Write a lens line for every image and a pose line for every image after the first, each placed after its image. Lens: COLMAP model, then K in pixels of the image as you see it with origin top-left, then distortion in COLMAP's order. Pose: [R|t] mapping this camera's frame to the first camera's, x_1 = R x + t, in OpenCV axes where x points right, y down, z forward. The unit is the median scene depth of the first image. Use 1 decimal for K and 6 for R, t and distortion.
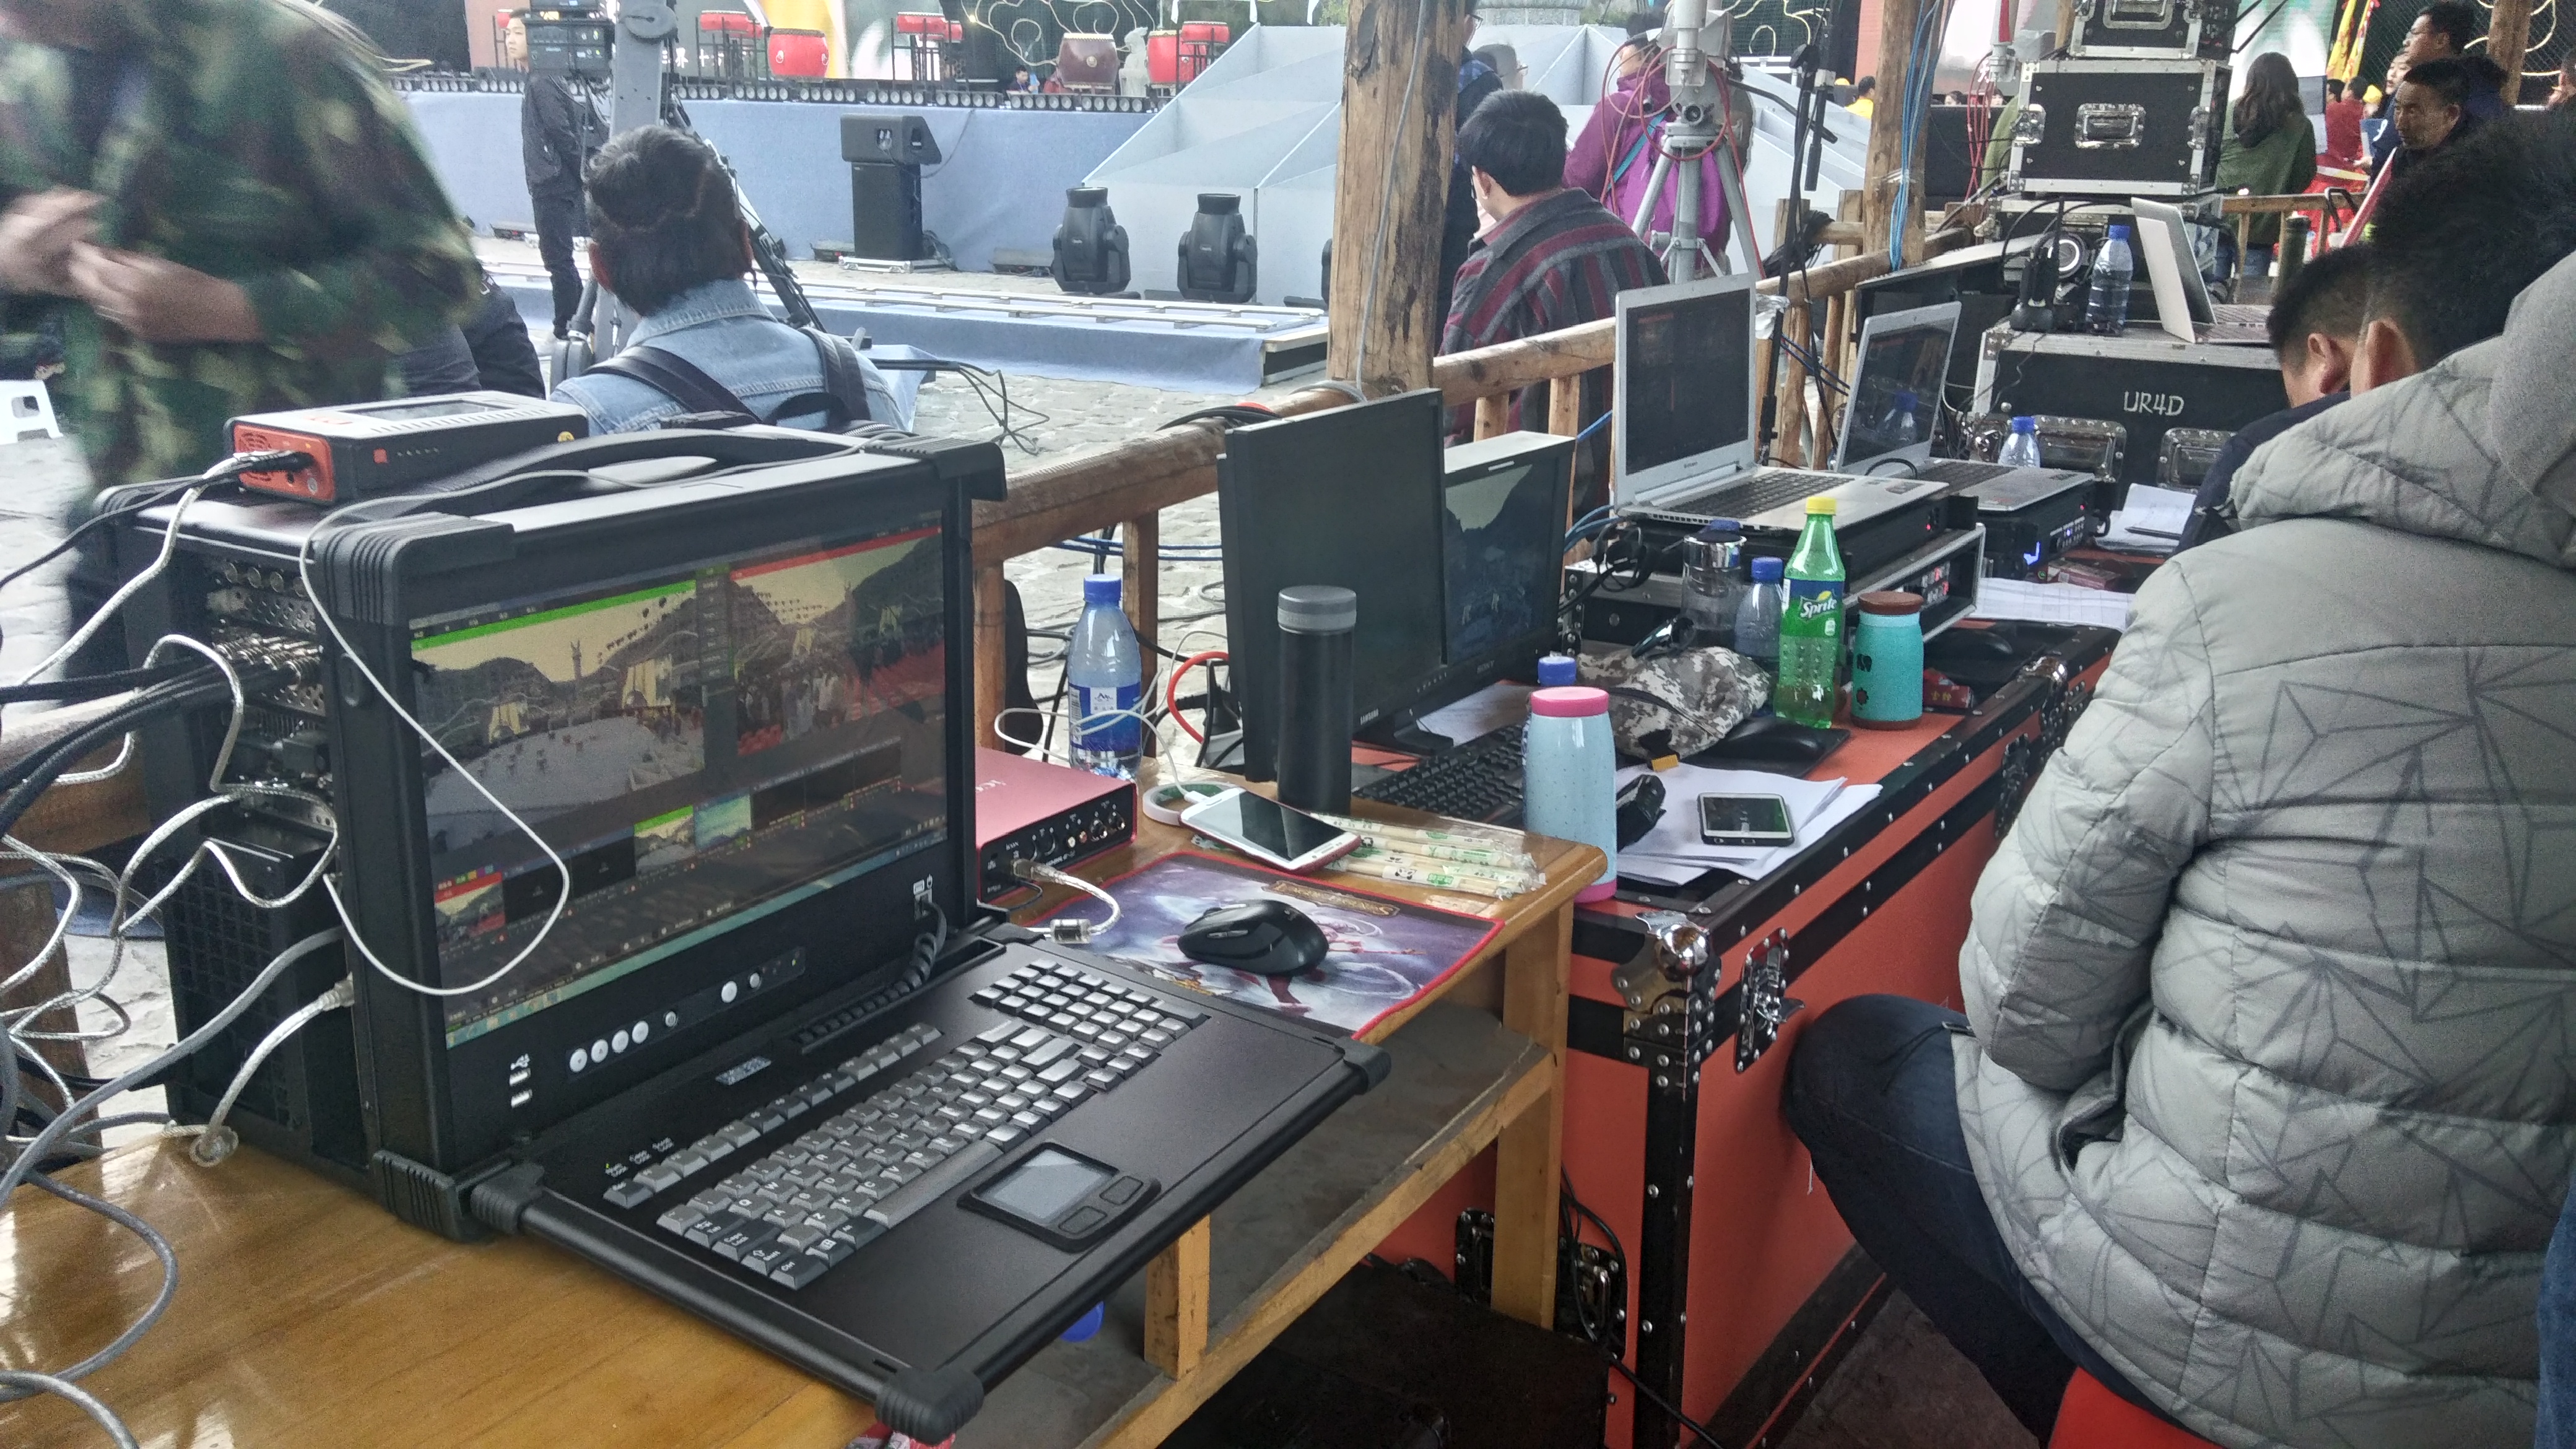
lens RADIAL K [[2018.1, 0, 1288.0], [0, 2018.1, 724.5], [0, 0, 1]] dist [0.136808, -0.214591]
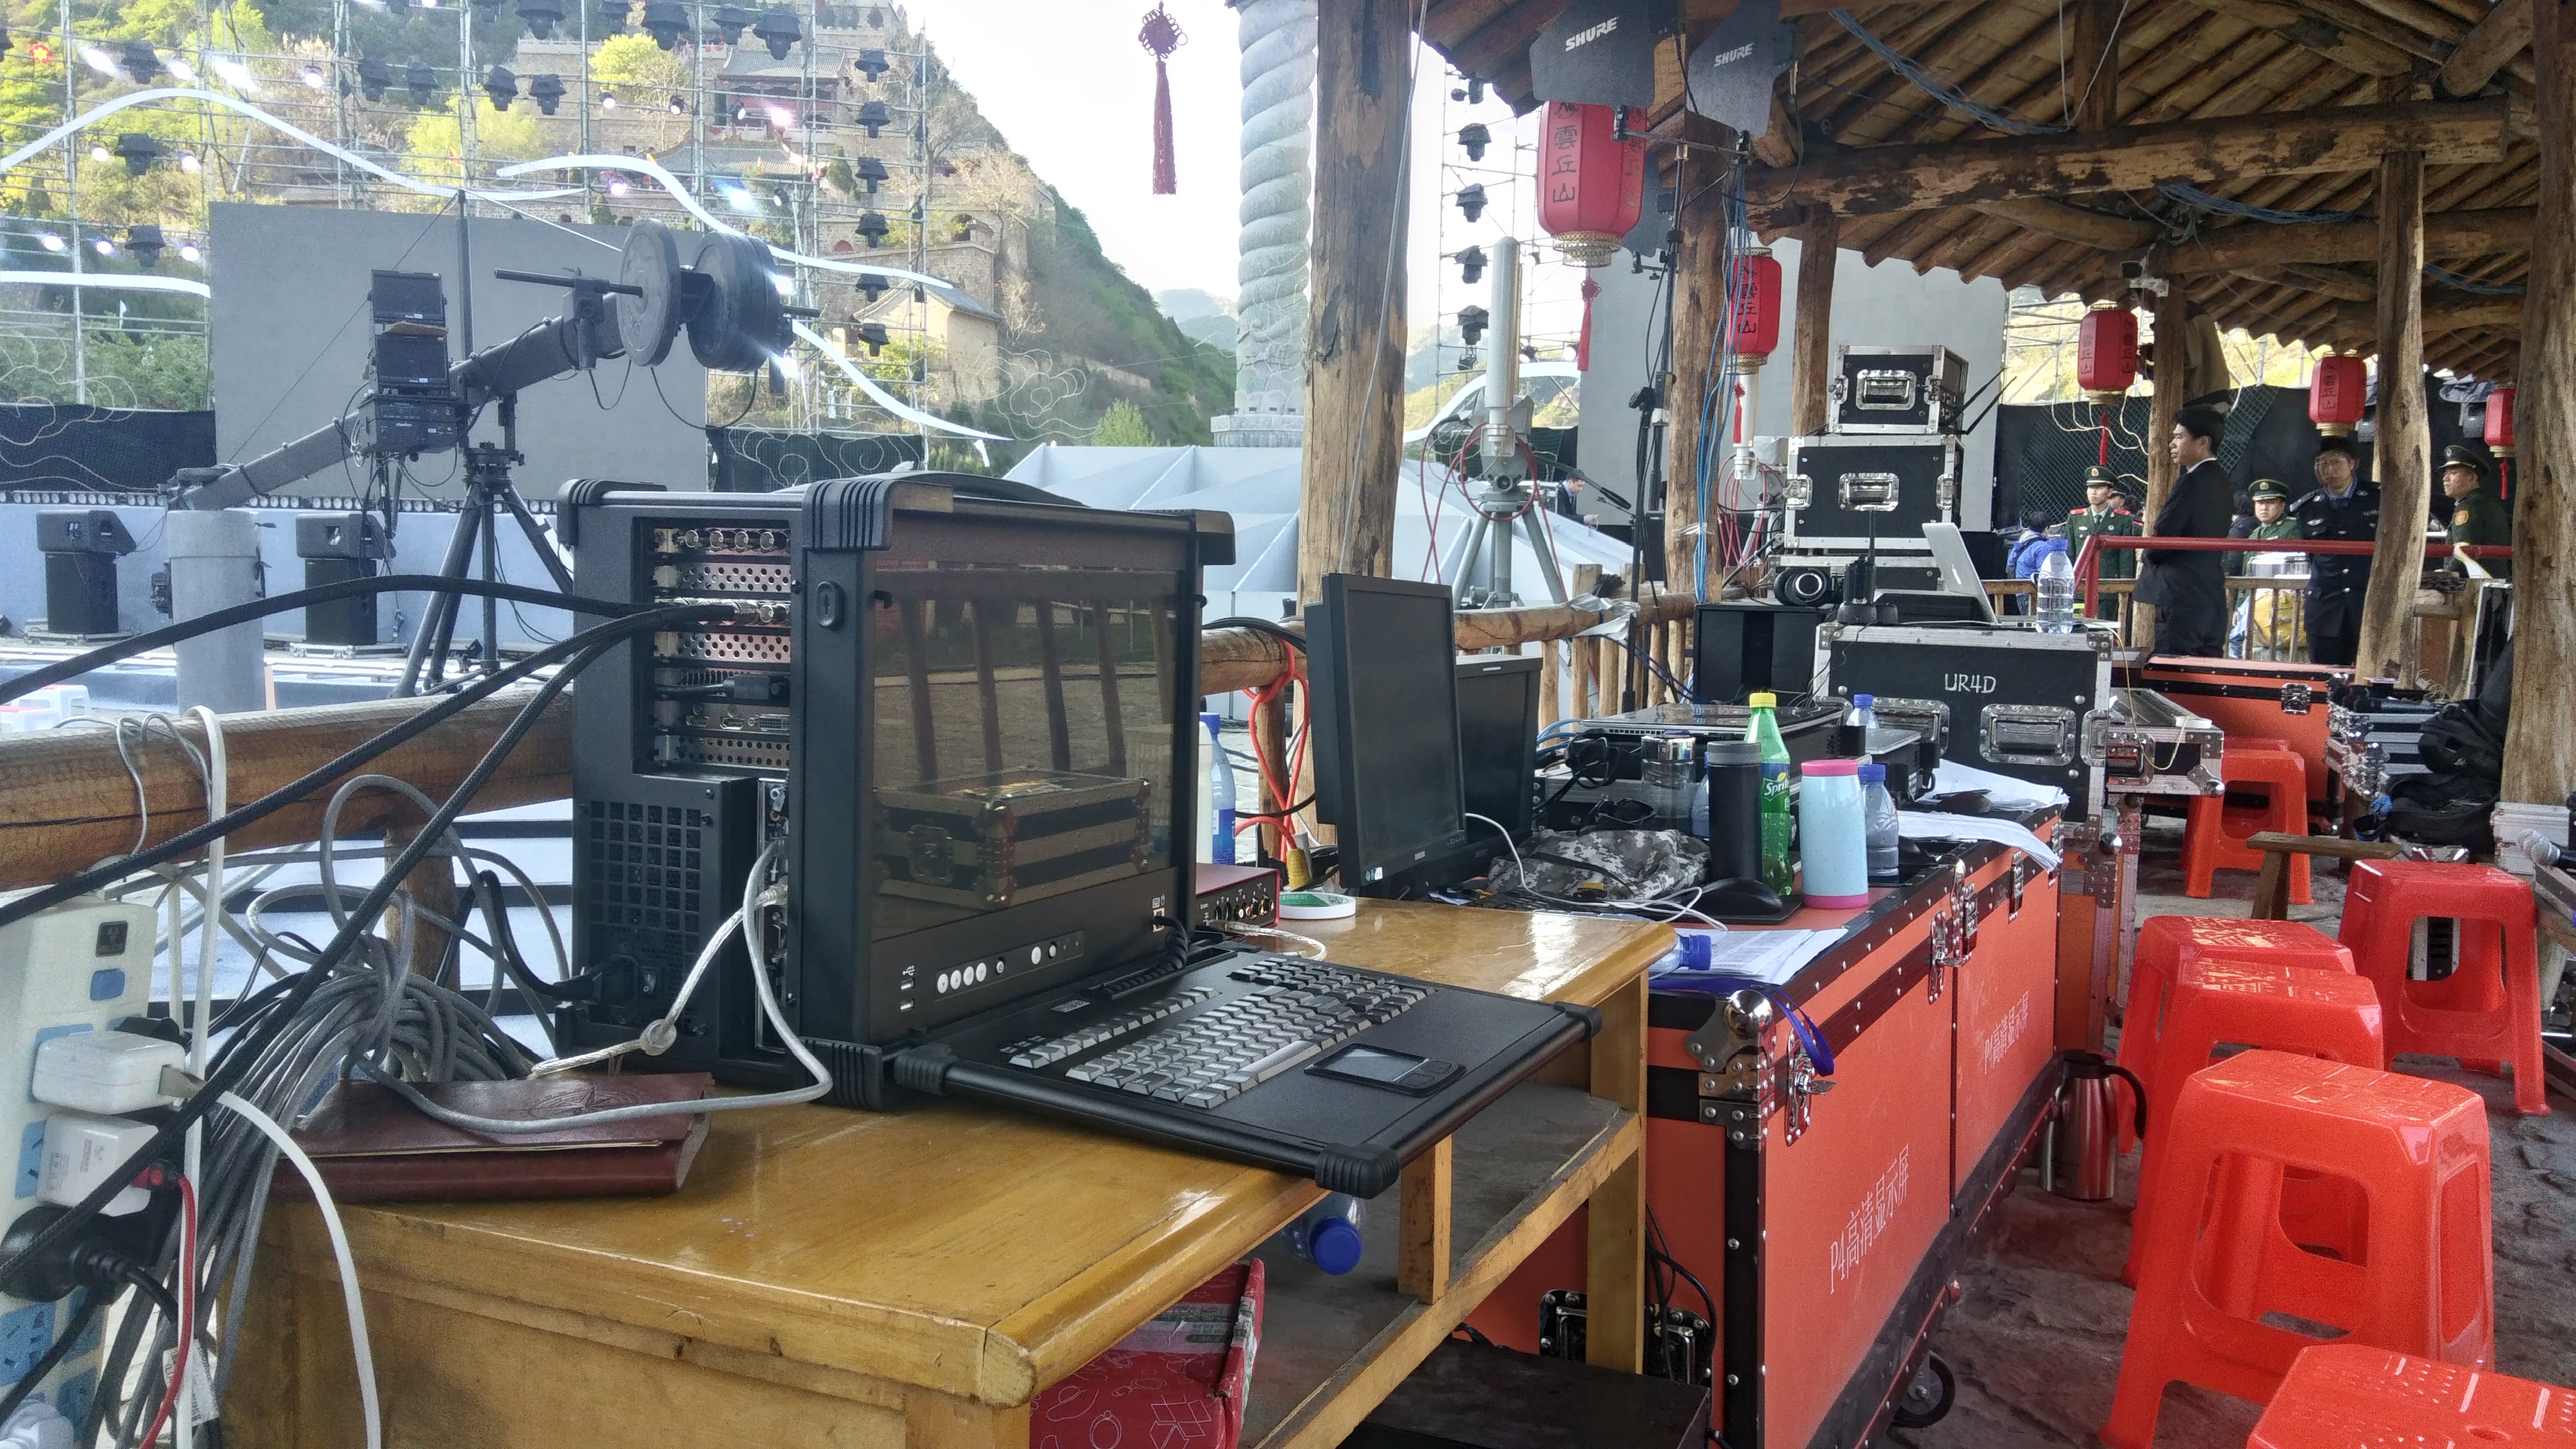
lens RADIAL K [[2023.9, 0, 1288.0], [0, 2023.9, 724.5], [0, 0, 1]] dist [0.065524, 0.000233]
pose [[0.992726, -0.009765, 0.119998, -0.166587], [0.033734, 0.979341, -0.199381, 0.146607], [-0.115572, 0.201979, 0.972547, -0.087339]]
